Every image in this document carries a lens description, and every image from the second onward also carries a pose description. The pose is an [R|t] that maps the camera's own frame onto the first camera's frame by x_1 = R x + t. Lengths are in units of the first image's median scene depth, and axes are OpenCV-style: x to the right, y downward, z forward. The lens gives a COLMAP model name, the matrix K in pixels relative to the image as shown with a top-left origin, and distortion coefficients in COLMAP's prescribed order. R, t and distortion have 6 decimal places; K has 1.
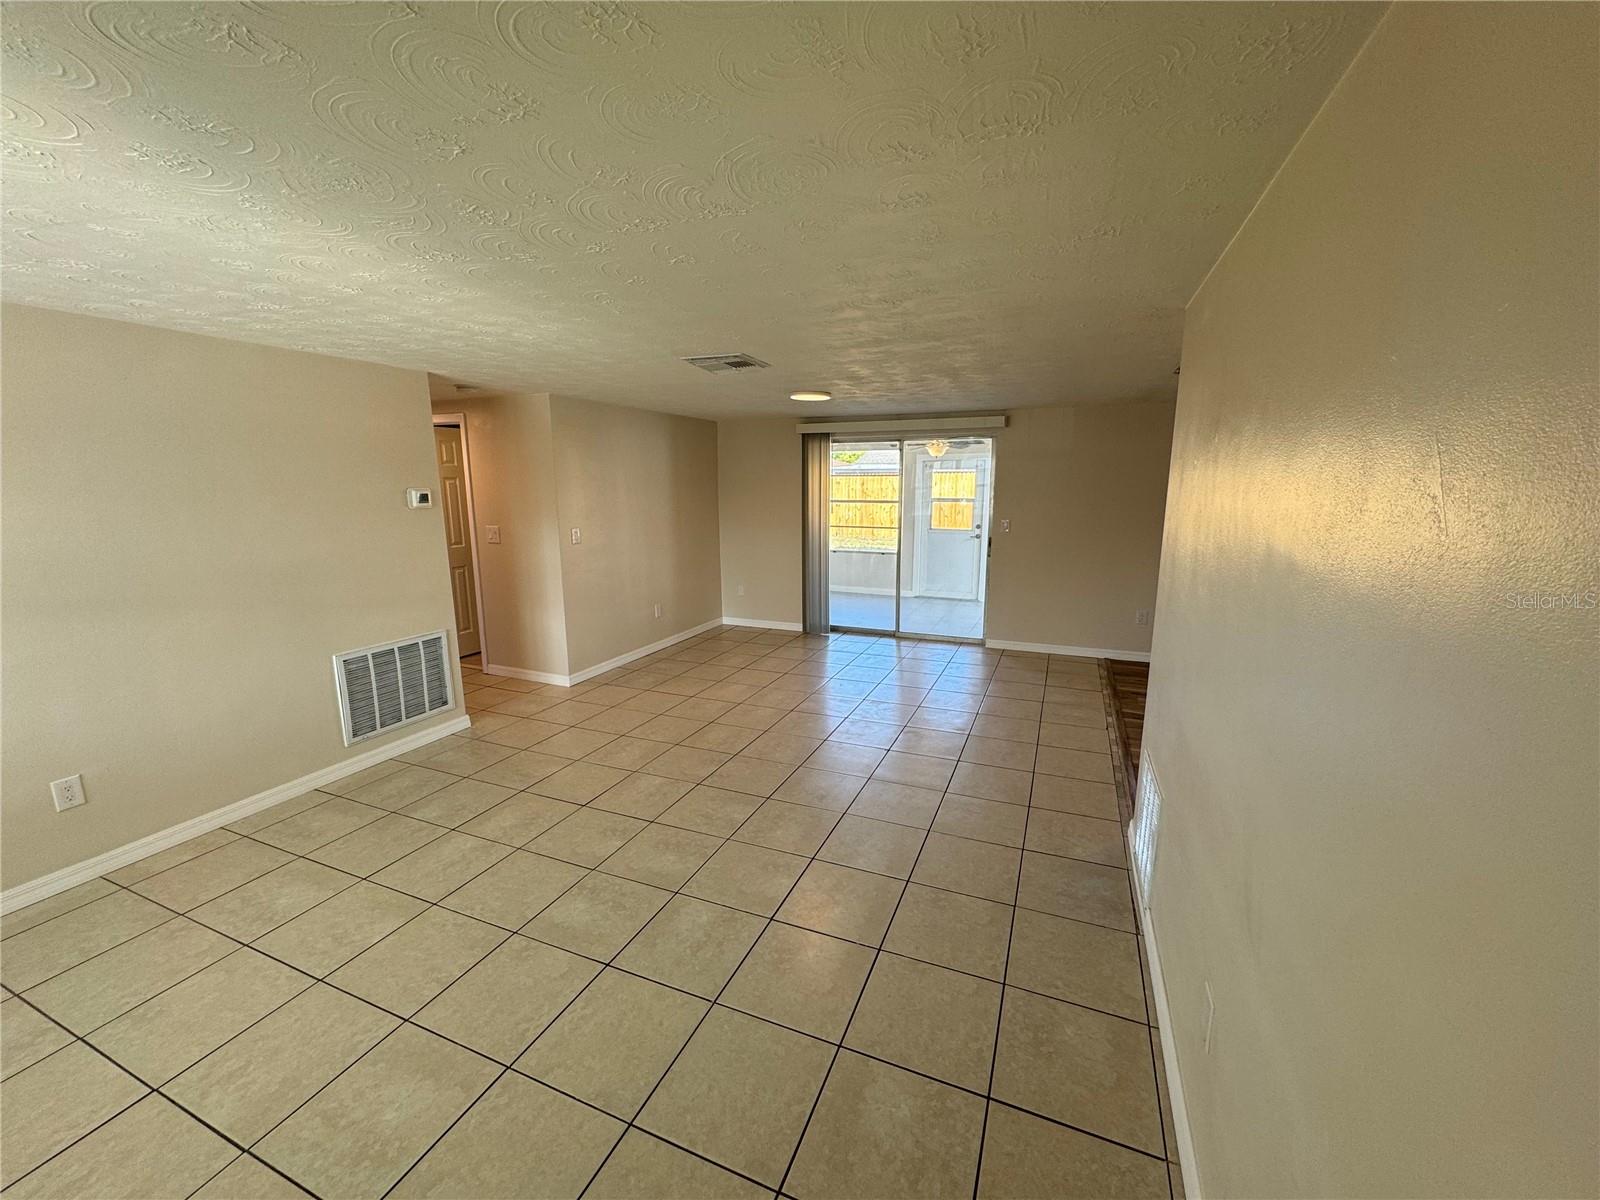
lens RADIAL K [[637.1, 0, 803.9], [0, 637.1, 597.8], [0, 0, 1]] dist [-0.000529, 0.000168]
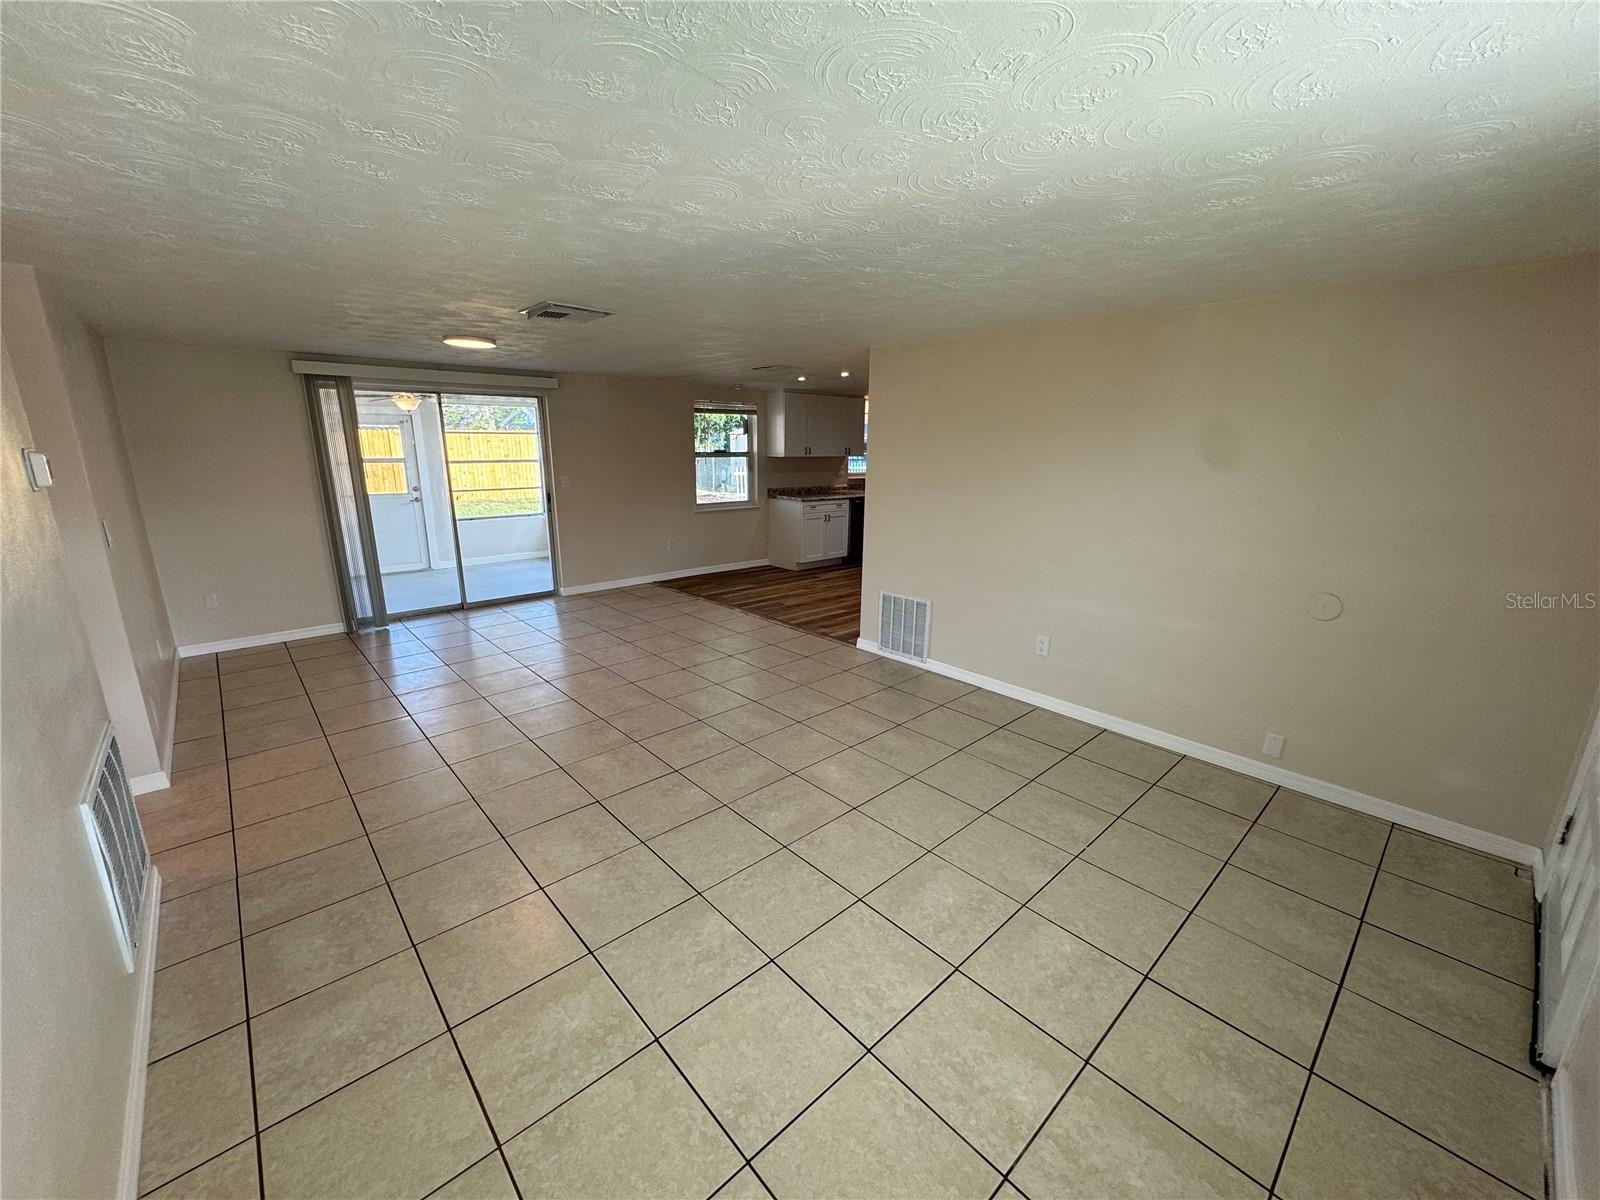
lens RADIAL K [[637.1, 0, 803.9], [0, 637.1, 597.8], [0, 0, 1]] dist [-0.000529, 0.000168]
pose [[0.417382, -0.211127, 0.883865, -0.624725], [0.155276, 0.974902, 0.159547, -0.035393], [-0.895367, 0.070651, 0.439690, 0.207876]]
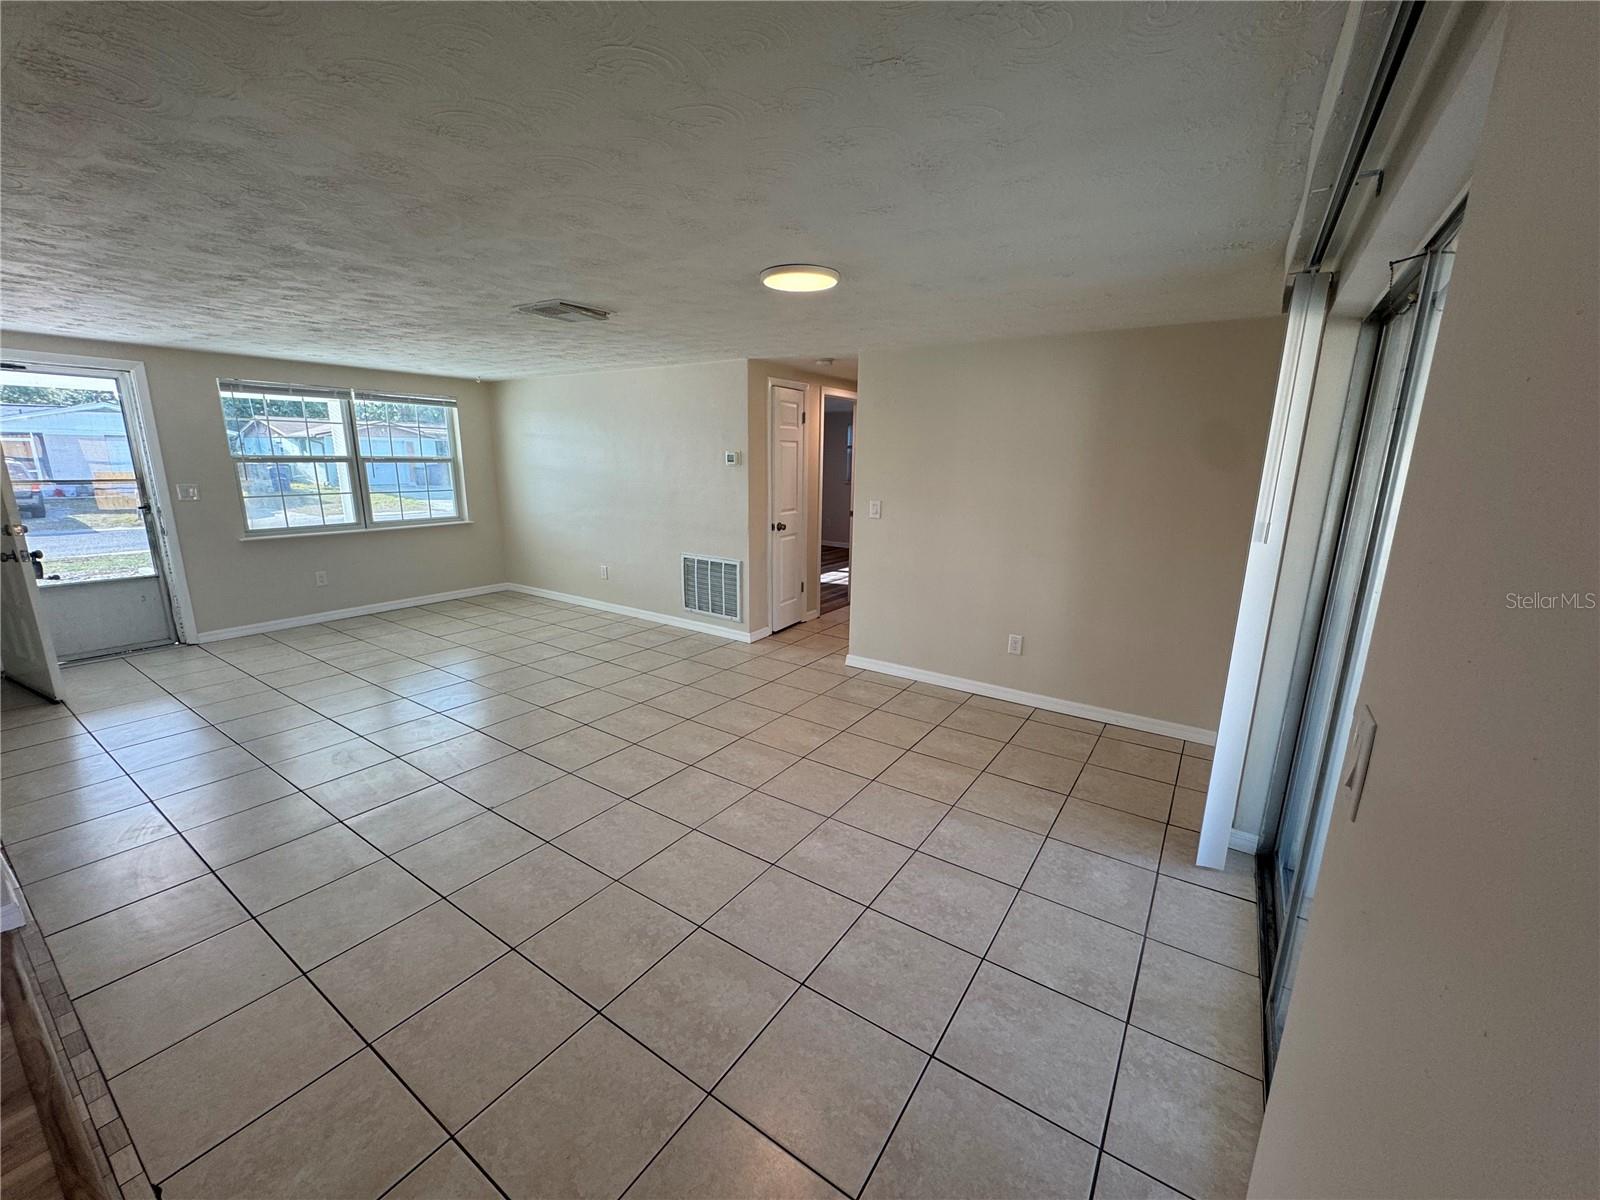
lens RADIAL K [[637.1, 0, 803.9], [0, 637.1, 597.8], [0, 0, 1]] dist [-0.000529, 0.000168]
pose [[-0.190822, 0.217287, -0.957274, 0.550045], [-0.193275, 0.947787, 0.253661, -0.190397], [0.962409, 0.233421, -0.138863, 1.078278]]
